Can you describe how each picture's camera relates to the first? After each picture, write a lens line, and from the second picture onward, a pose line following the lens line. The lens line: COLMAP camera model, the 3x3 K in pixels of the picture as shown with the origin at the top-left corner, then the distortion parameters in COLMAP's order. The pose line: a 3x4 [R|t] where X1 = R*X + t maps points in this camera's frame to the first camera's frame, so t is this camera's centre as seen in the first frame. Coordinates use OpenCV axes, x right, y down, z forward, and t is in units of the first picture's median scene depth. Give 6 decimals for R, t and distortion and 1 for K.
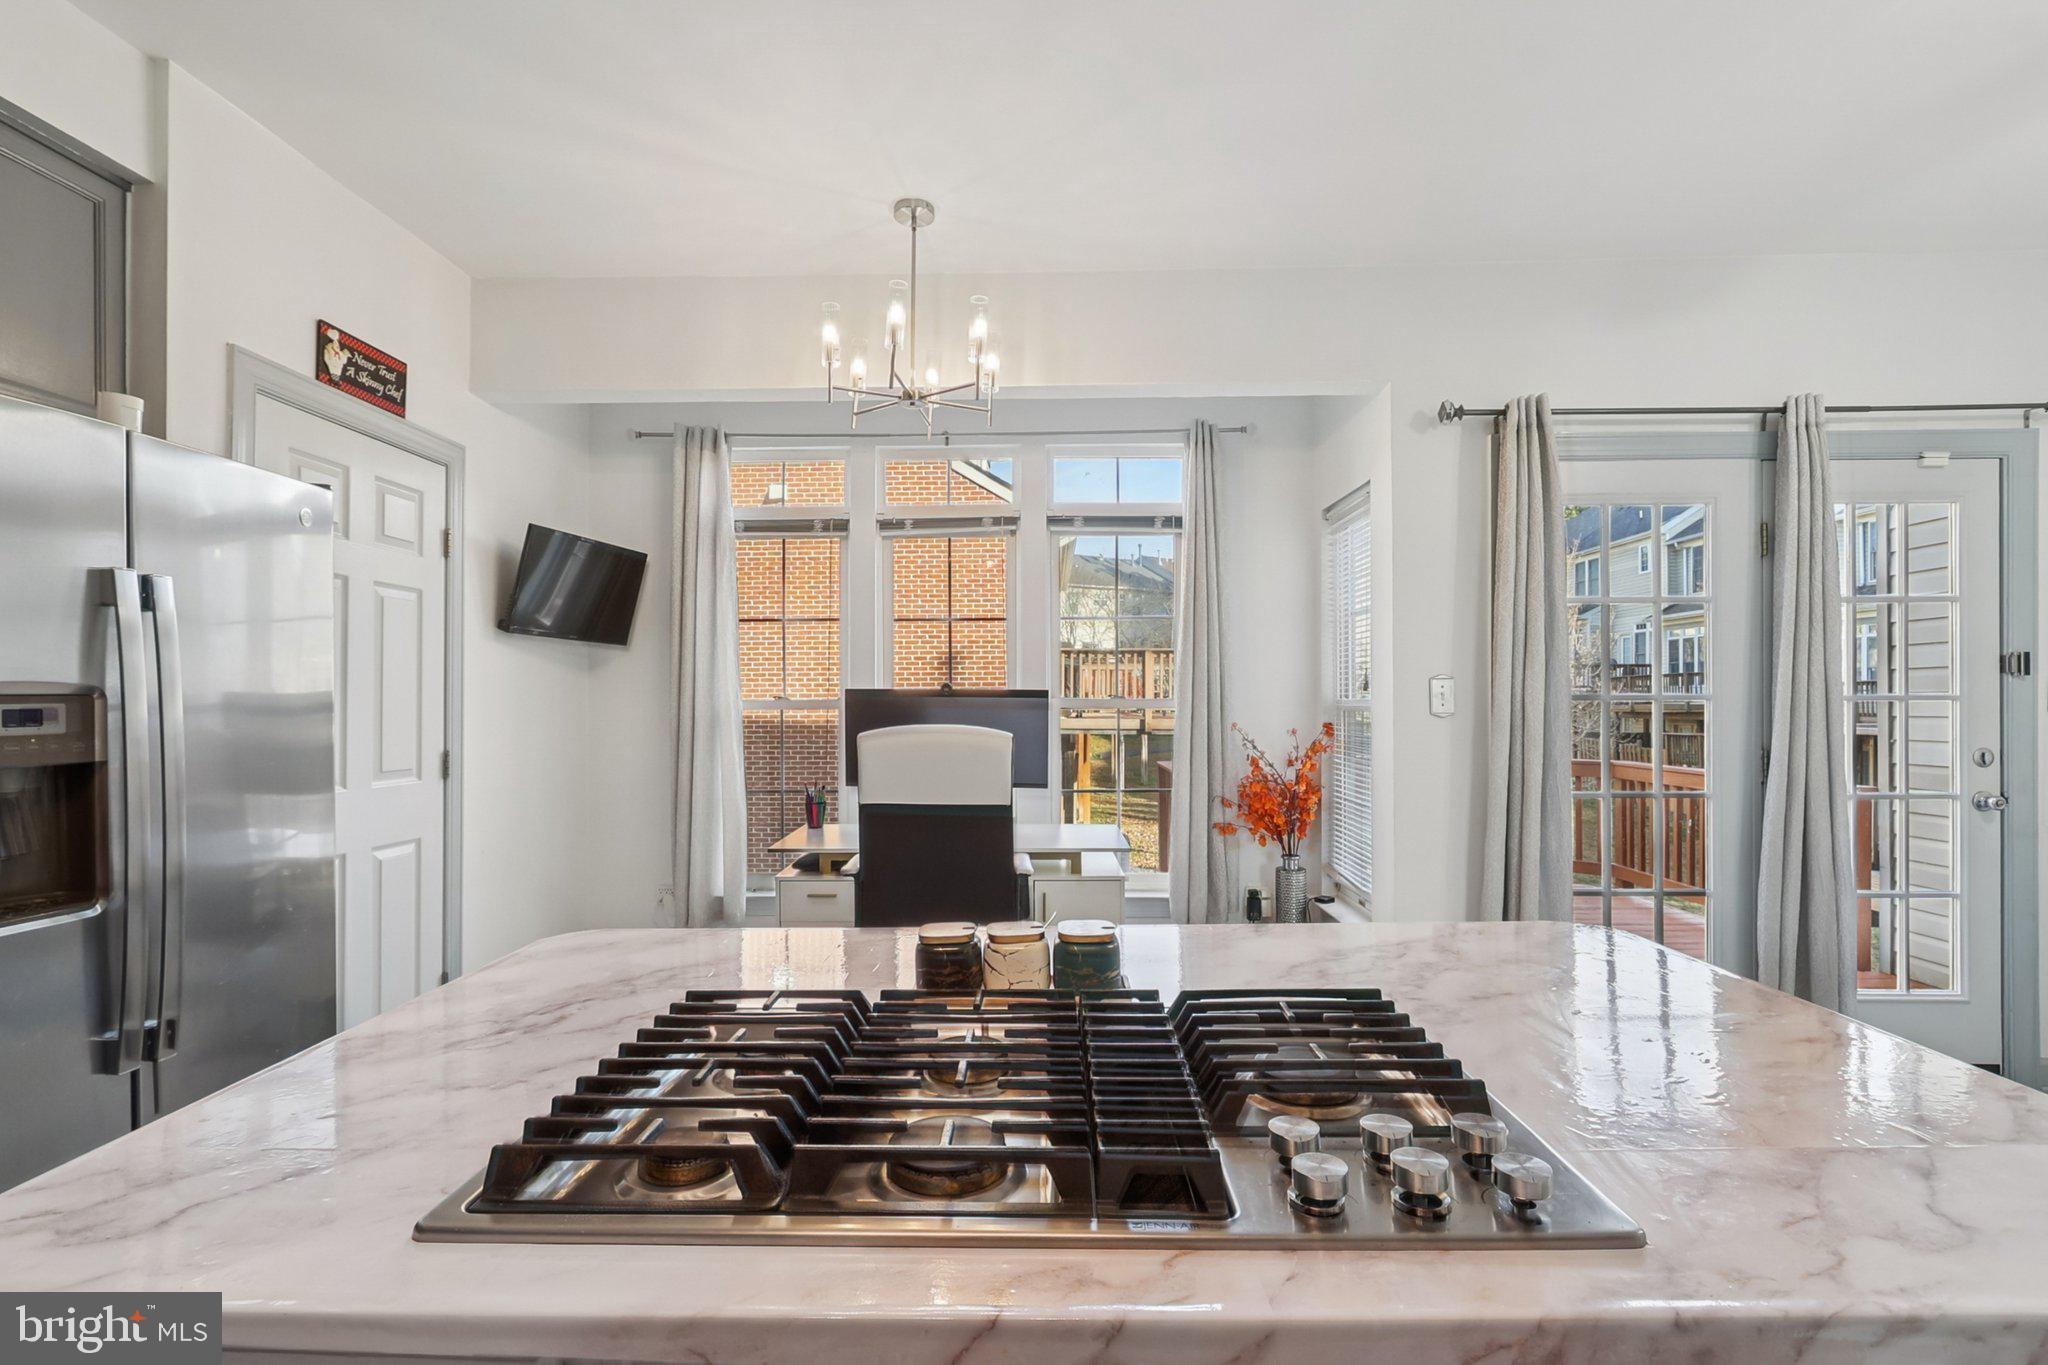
lens RADIAL K [[976.2, 0, 1002.4], [0, 976.2, 694.0], [0, 0, 1]] dist [0.000563, 0.000738]
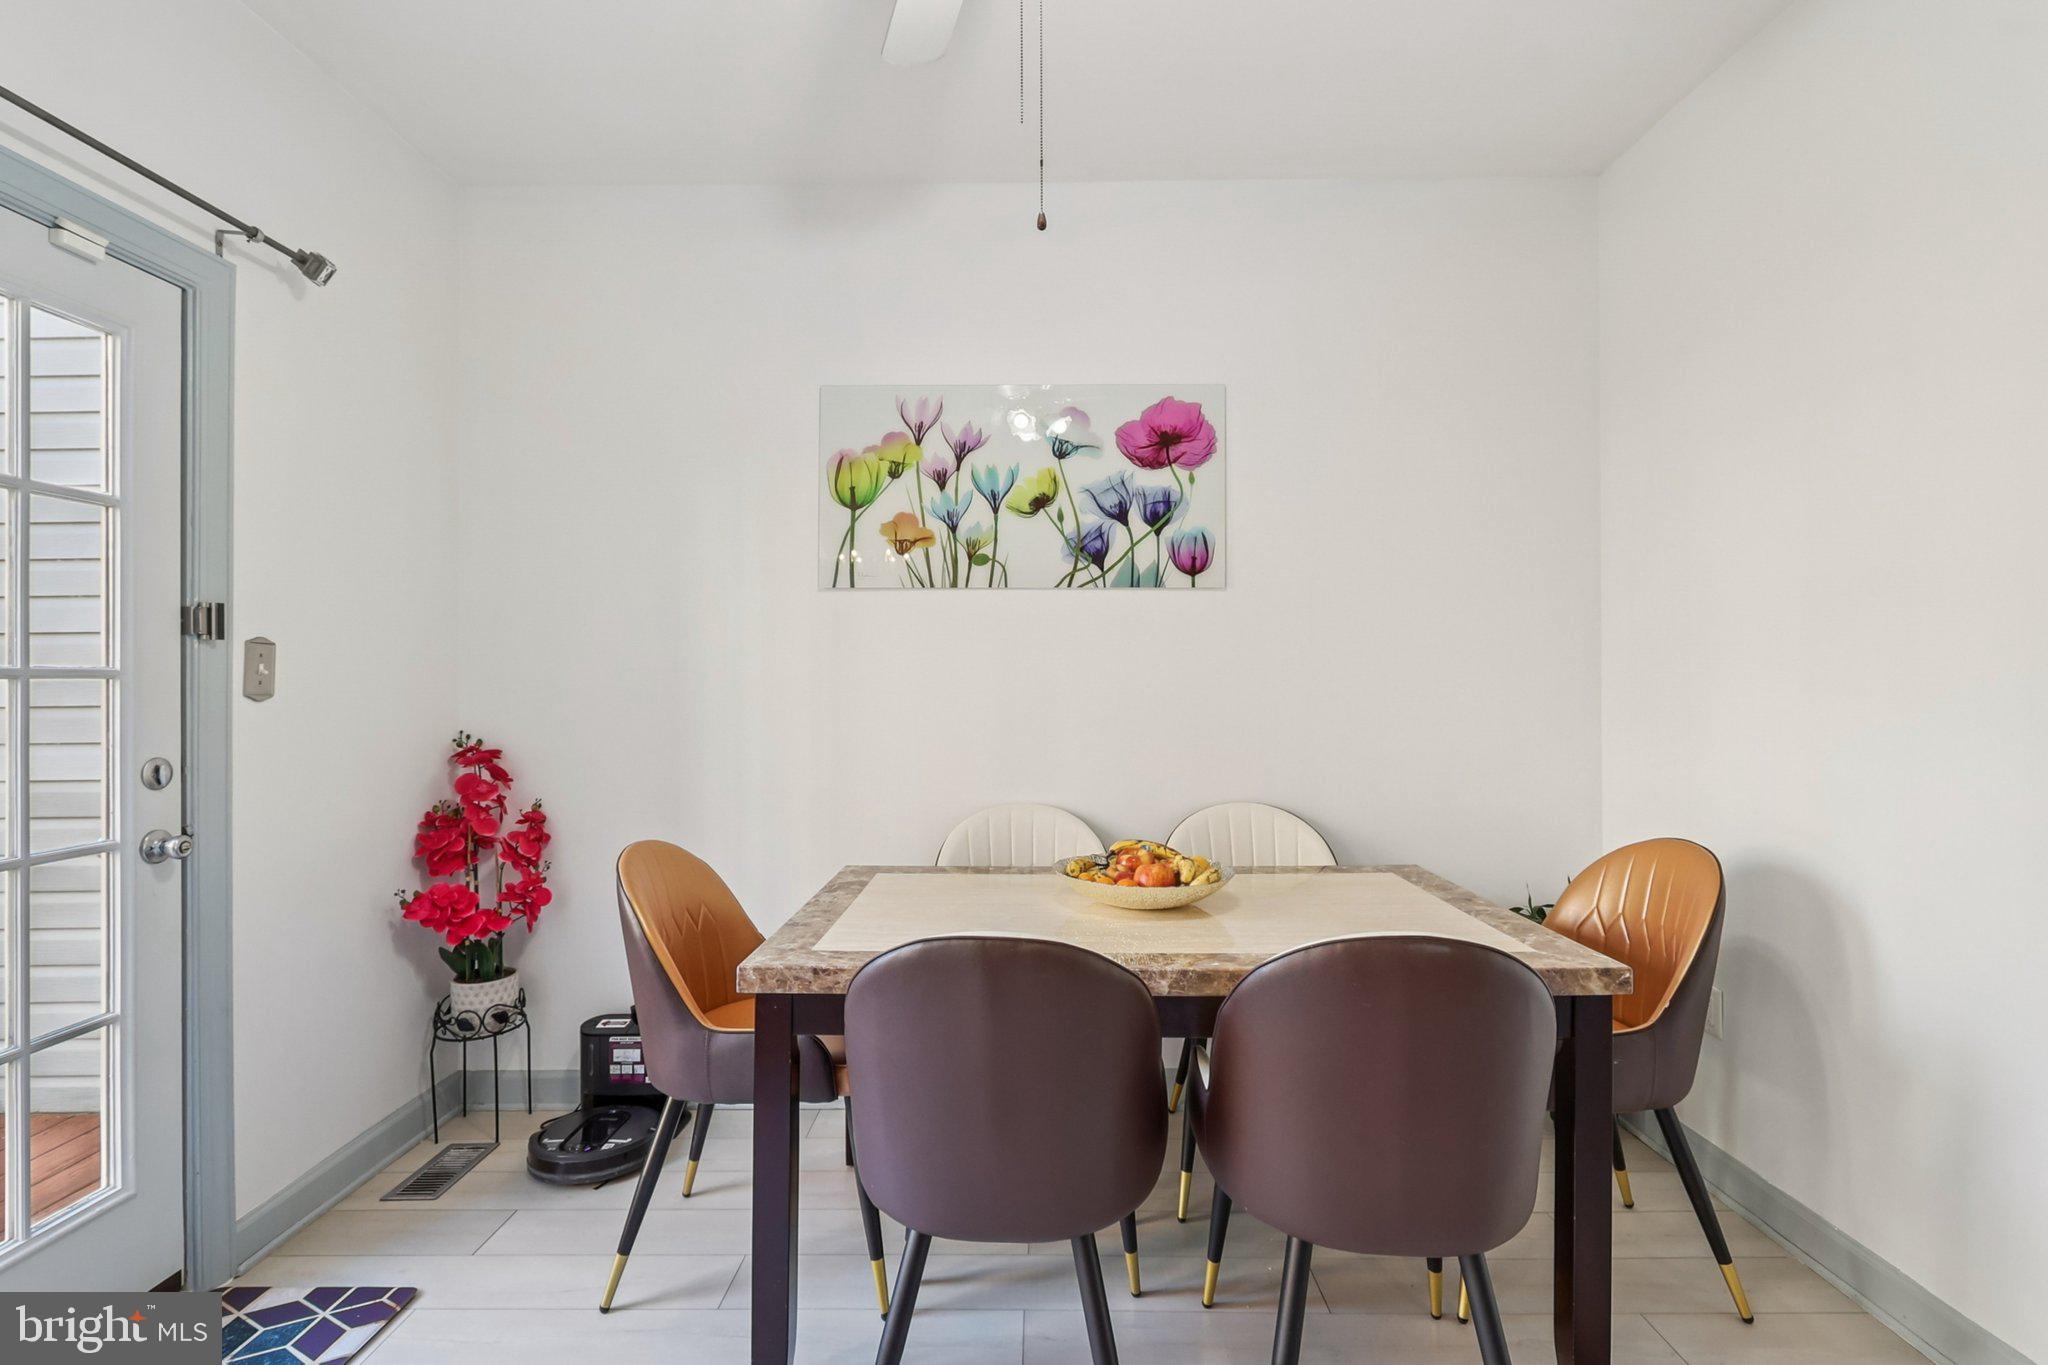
lens RADIAL K [[948.1, 0, 1026.1], [0, 948.1, 671.1], [0, 0, 1]] dist [0.000621, -0.000505]
pose [[-0.021635, 0.010954, 0.999706, 0.397692], [0.000265, 0.999940, -0.010951, 0.008369], [-0.999766, 0.000028, -0.021637, 0.465476]]
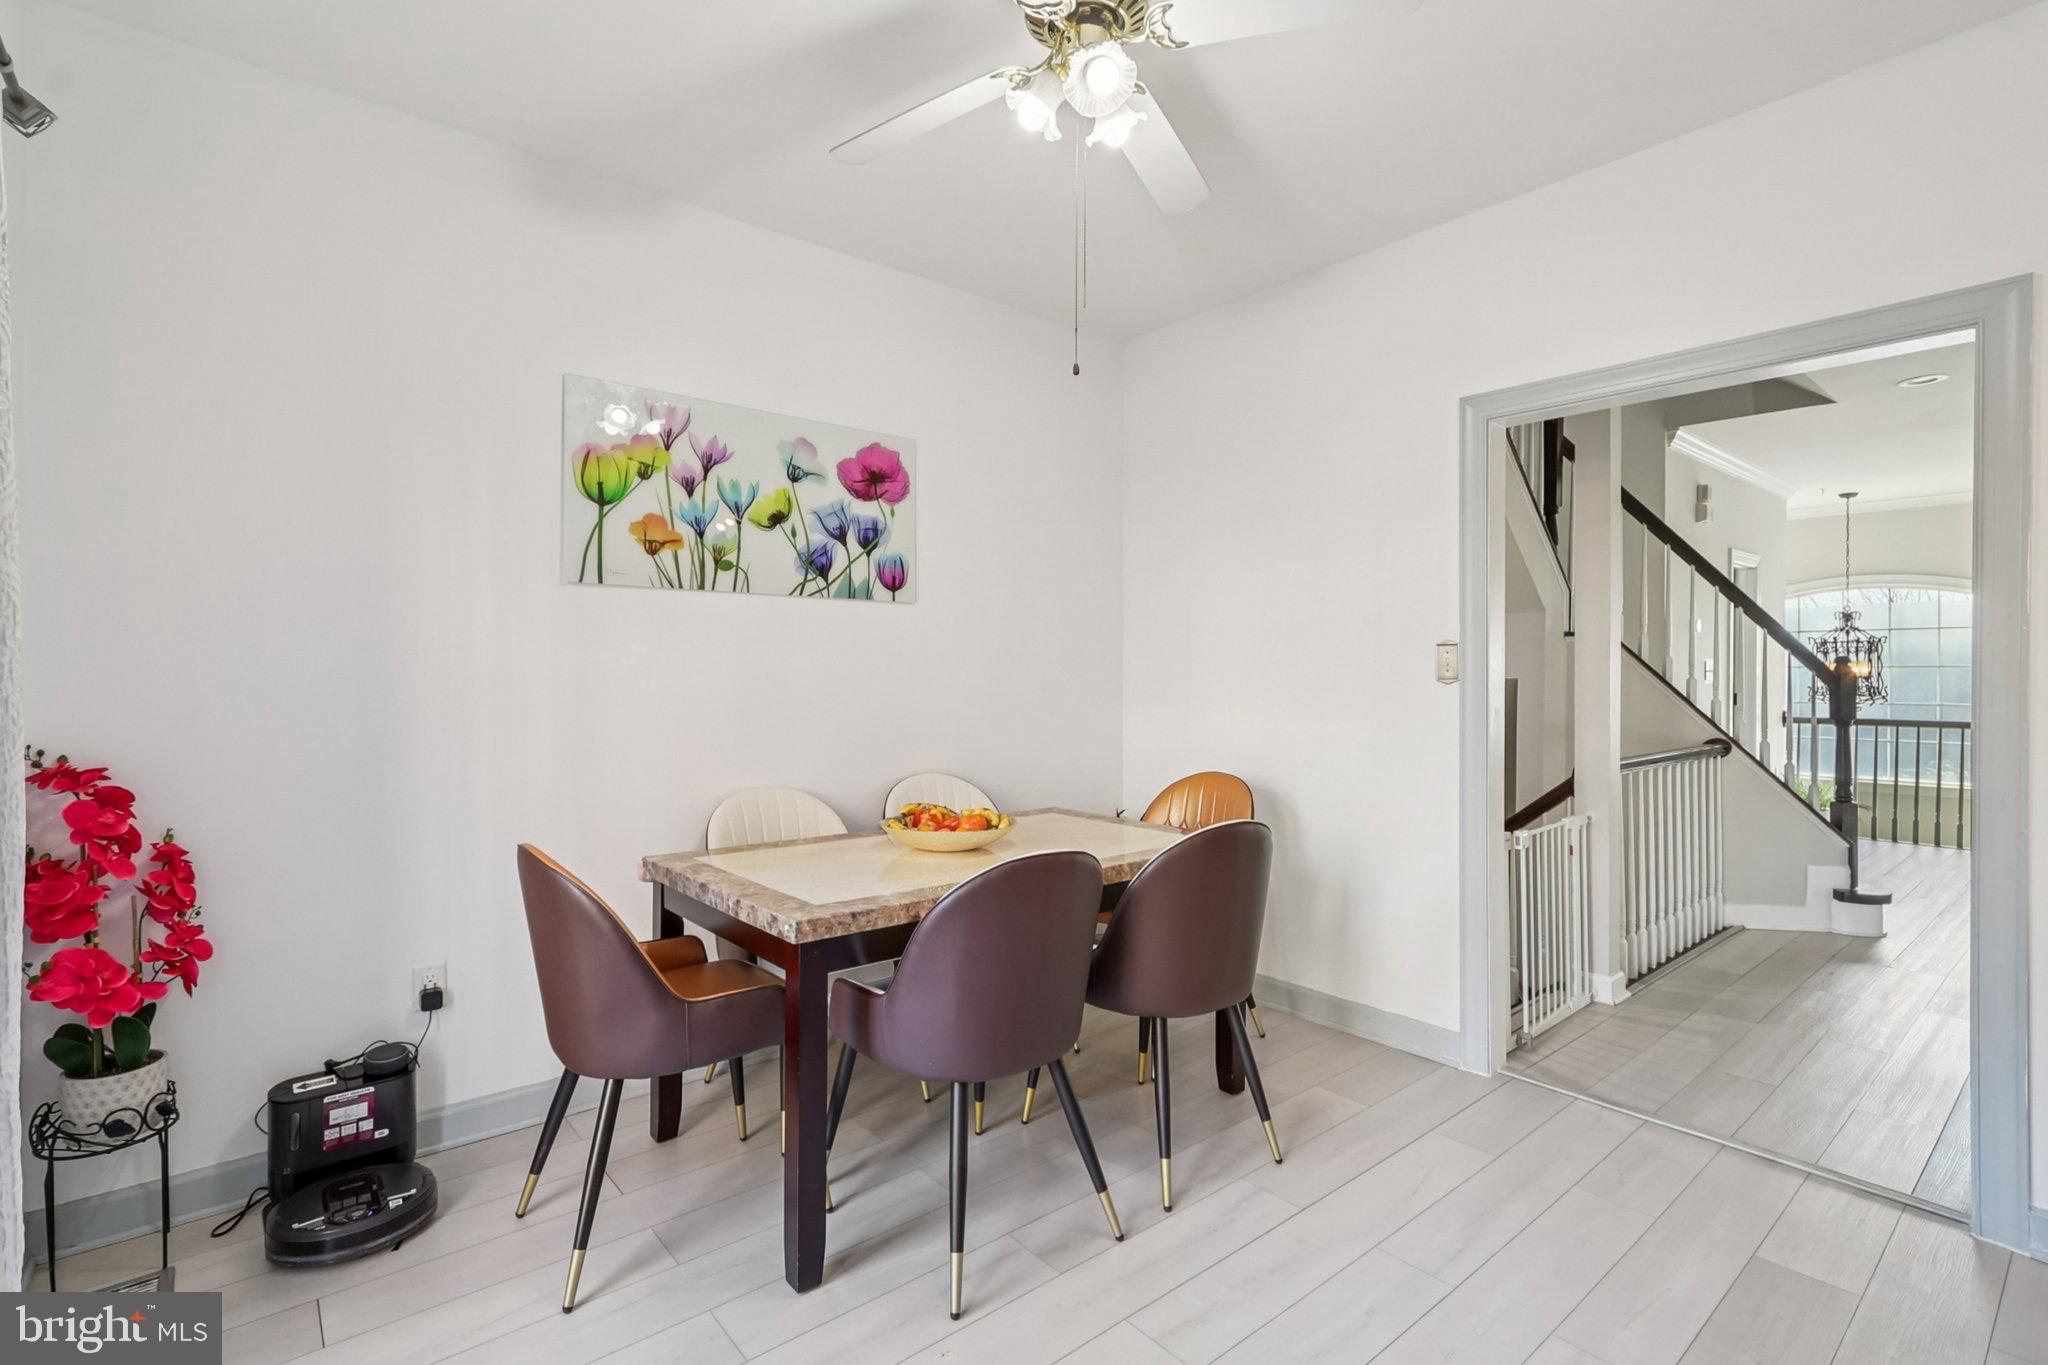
lens RADIAL K [[934.5, 0, 1022.9], [0, 934.5, 670.6], [0, 0, 1]] dist [0.000316, -0.000304]
pose [[-0.658132, 0.004587, 0.752888, 0.374708], [-0.000340, 0.999980, -0.006390, 0.006956], [-0.752902, -0.004462, -0.658117, 0.871207]]
